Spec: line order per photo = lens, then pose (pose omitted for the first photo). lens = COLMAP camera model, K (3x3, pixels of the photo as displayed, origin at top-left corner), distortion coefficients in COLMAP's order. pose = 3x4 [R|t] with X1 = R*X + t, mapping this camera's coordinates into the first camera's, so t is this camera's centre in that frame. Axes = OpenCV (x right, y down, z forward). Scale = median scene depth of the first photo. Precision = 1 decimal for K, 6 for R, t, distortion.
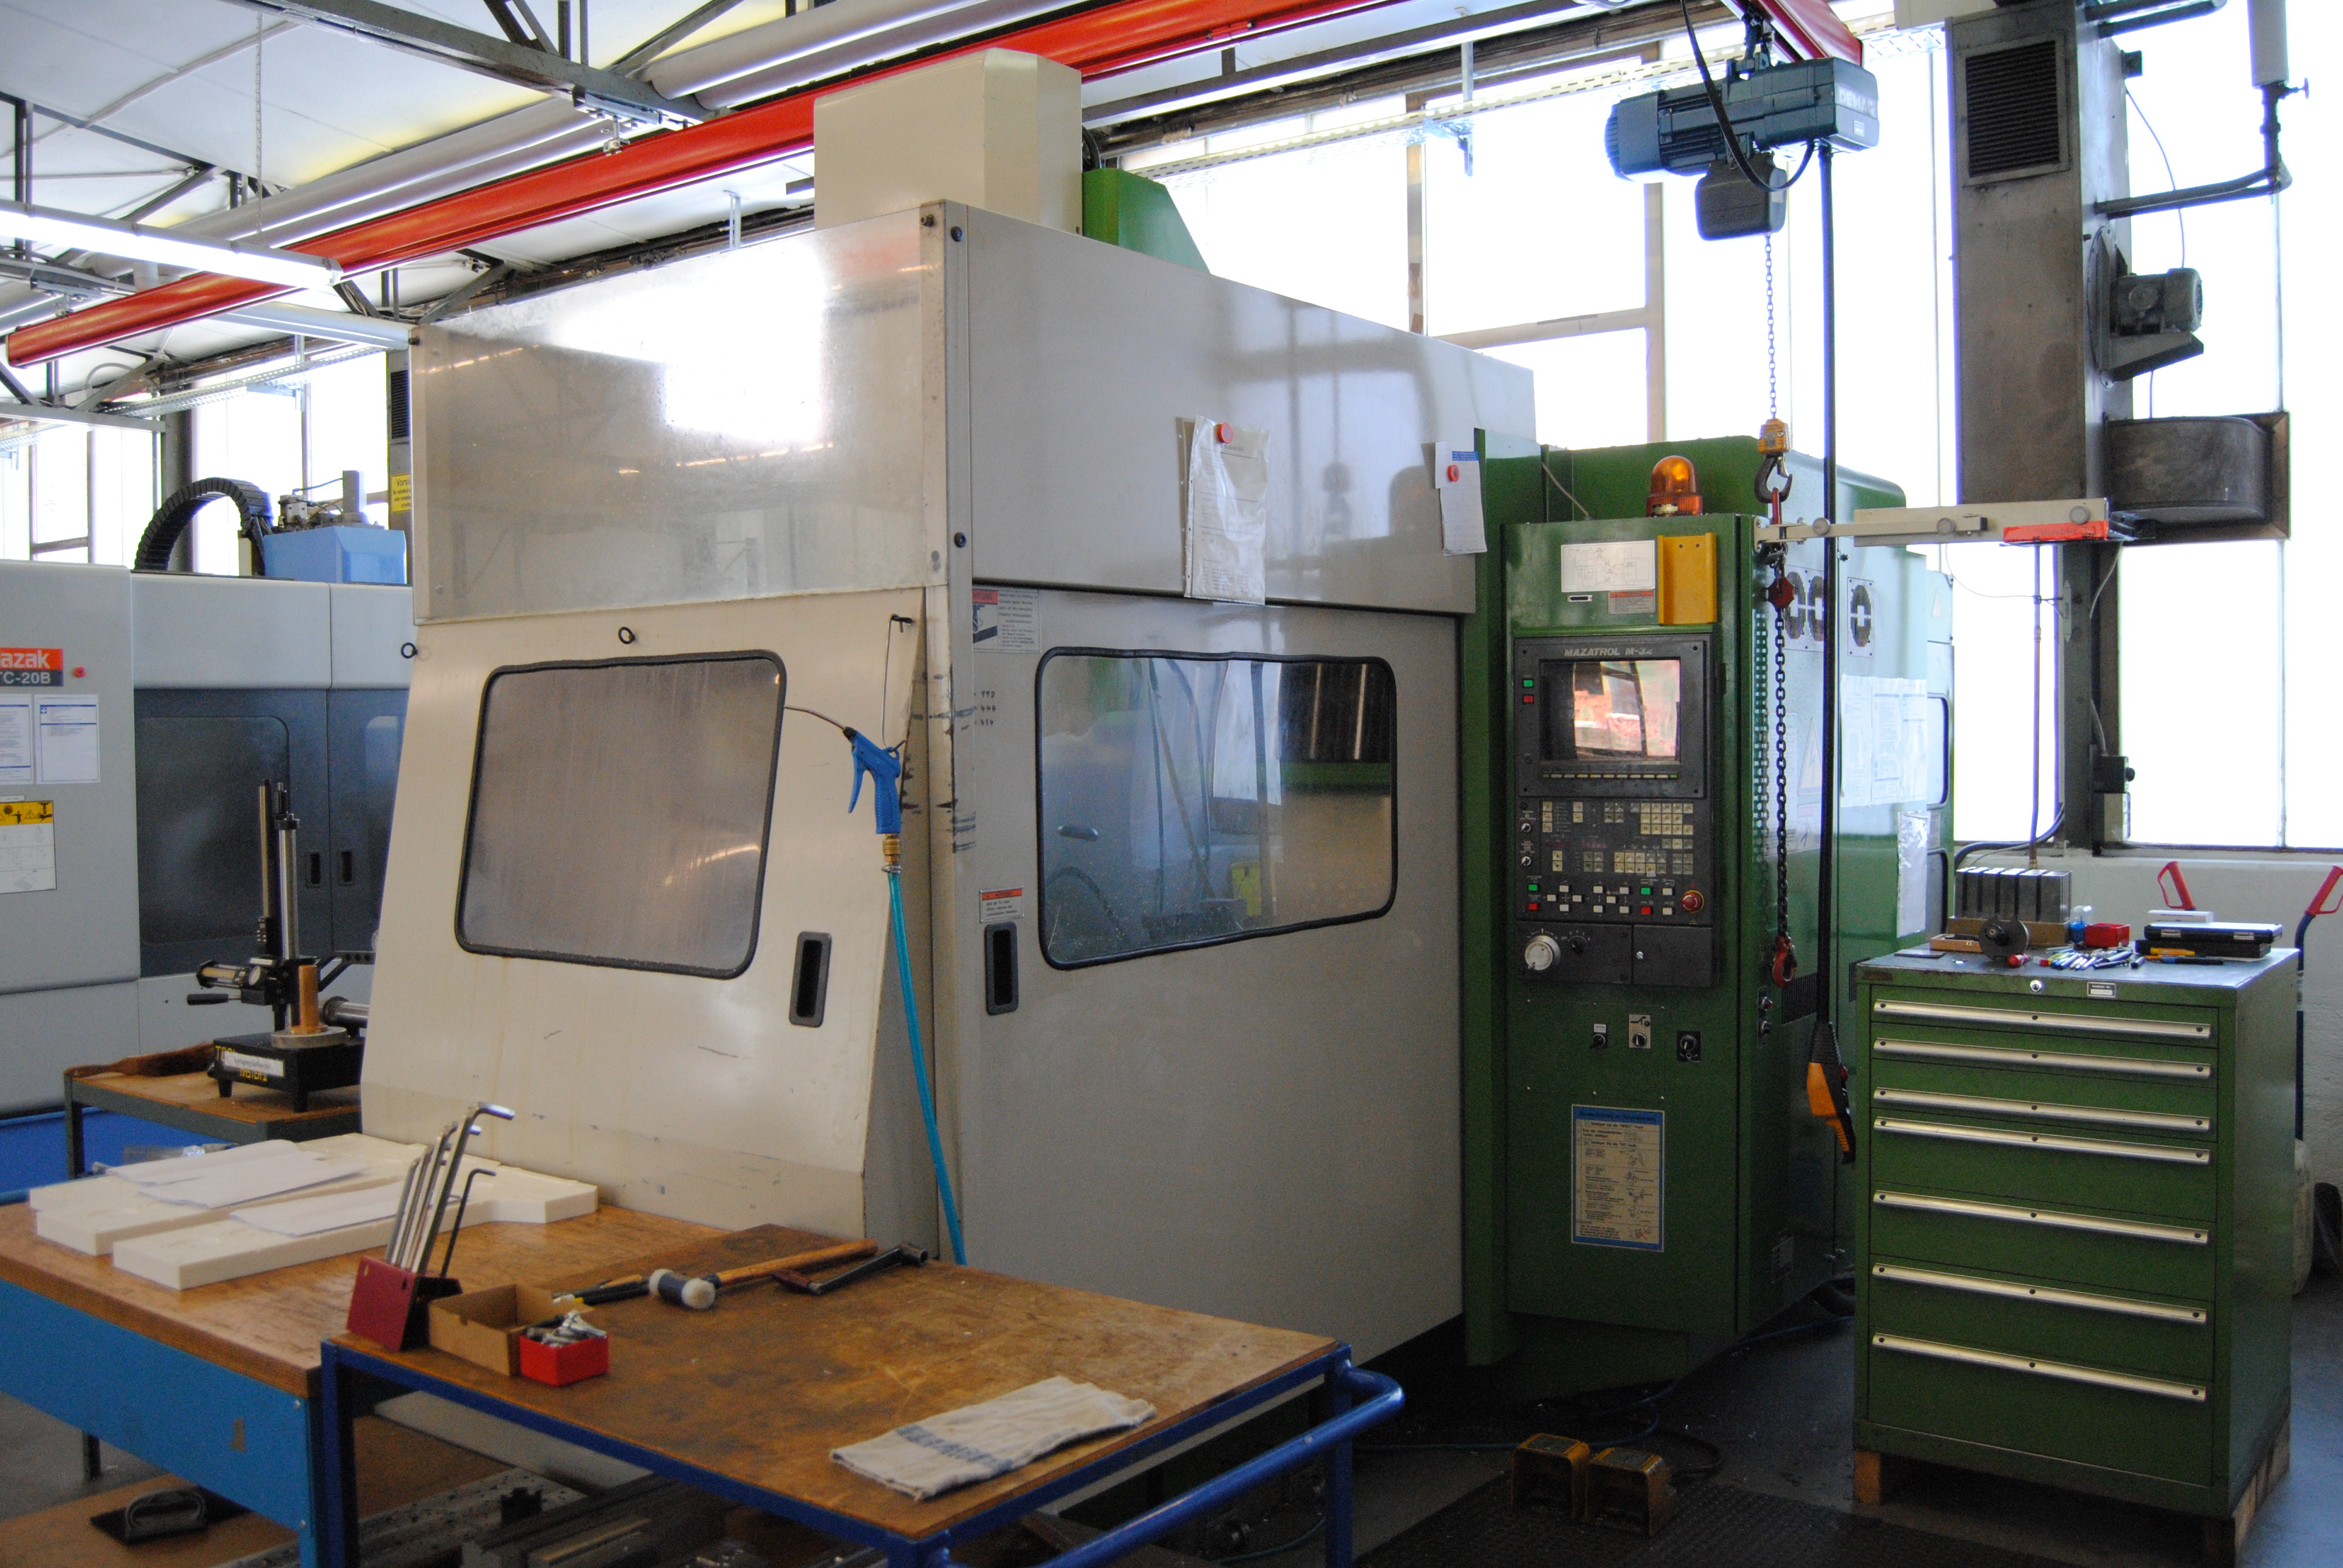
lens RADIAL K [[2061.0, 0, 1167.0], [0, 2061.0, 786.2], [0, 0, 1]] dist [-0.046158, -0.002581]
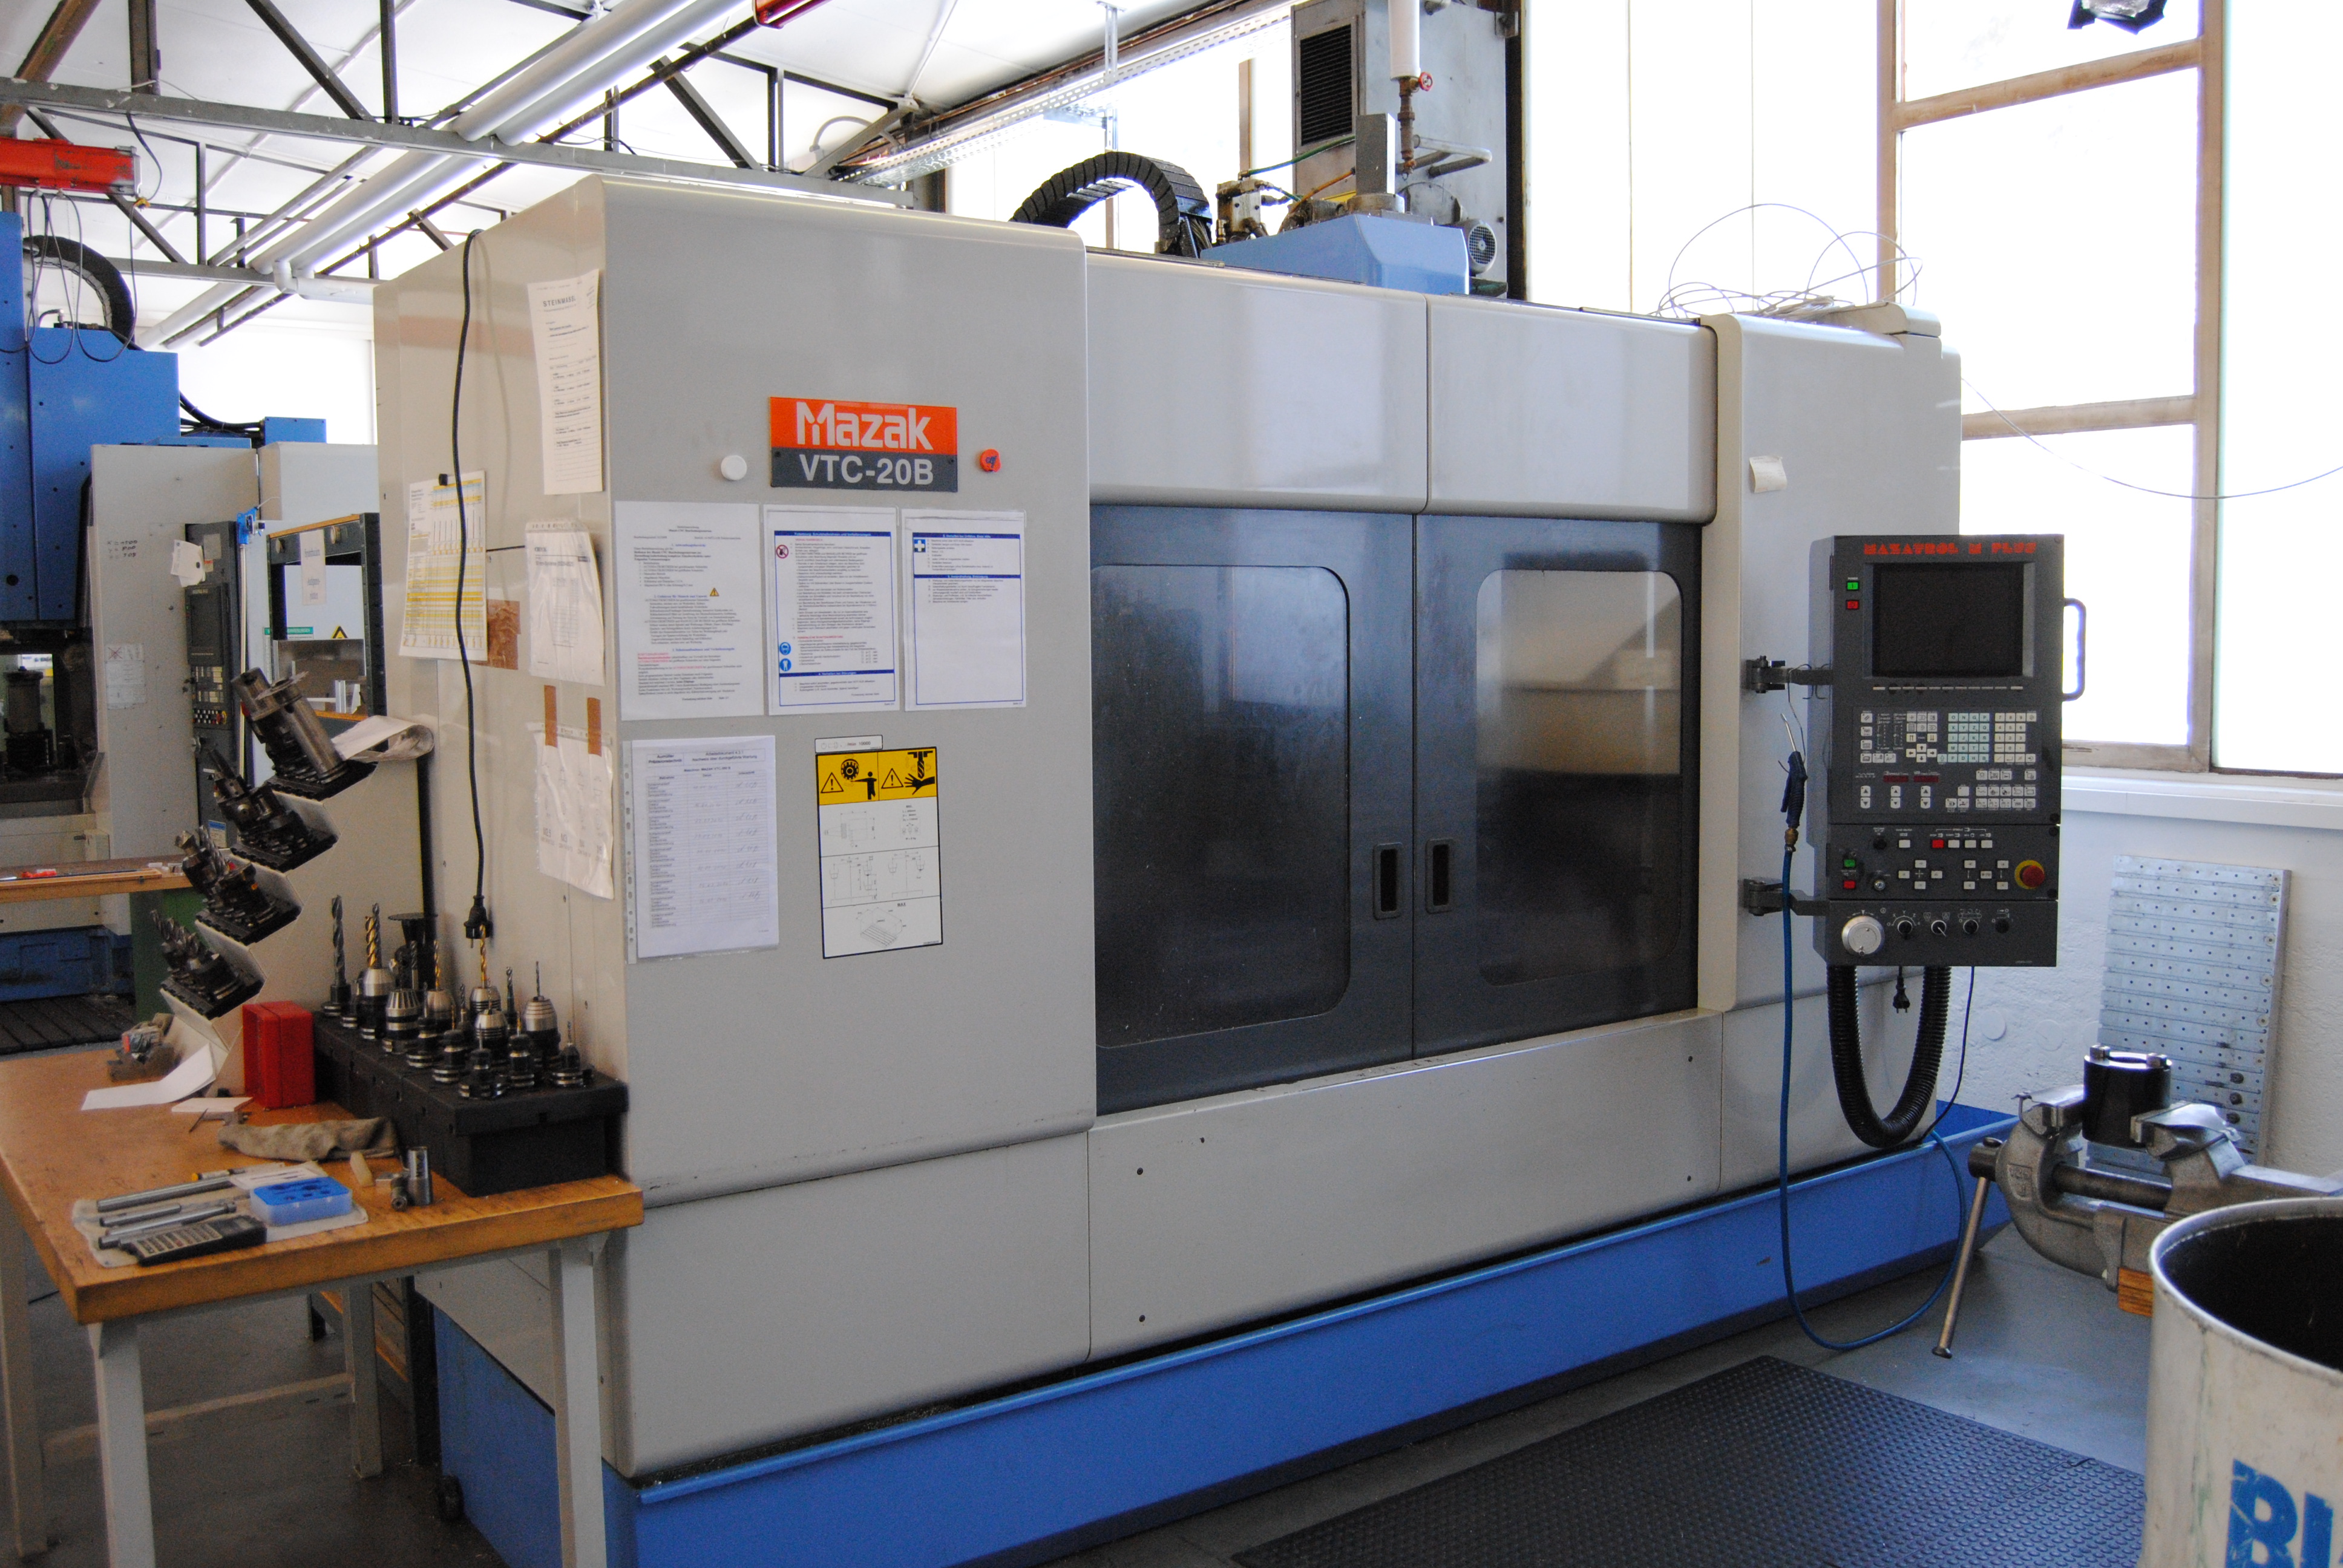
lens RADIAL K [[2061.0, 0, 1172.5], [0, 2061.0, 781.6], [0, 0, 1]] dist [-0.046158, -0.002581]
pose [[0.961744, 0.025377, -0.272771, -0.371598], [-0.011149, 0.998501, 0.053584, -0.010191], [0.273722, -0.048493, 0.960586, 0.573150]]
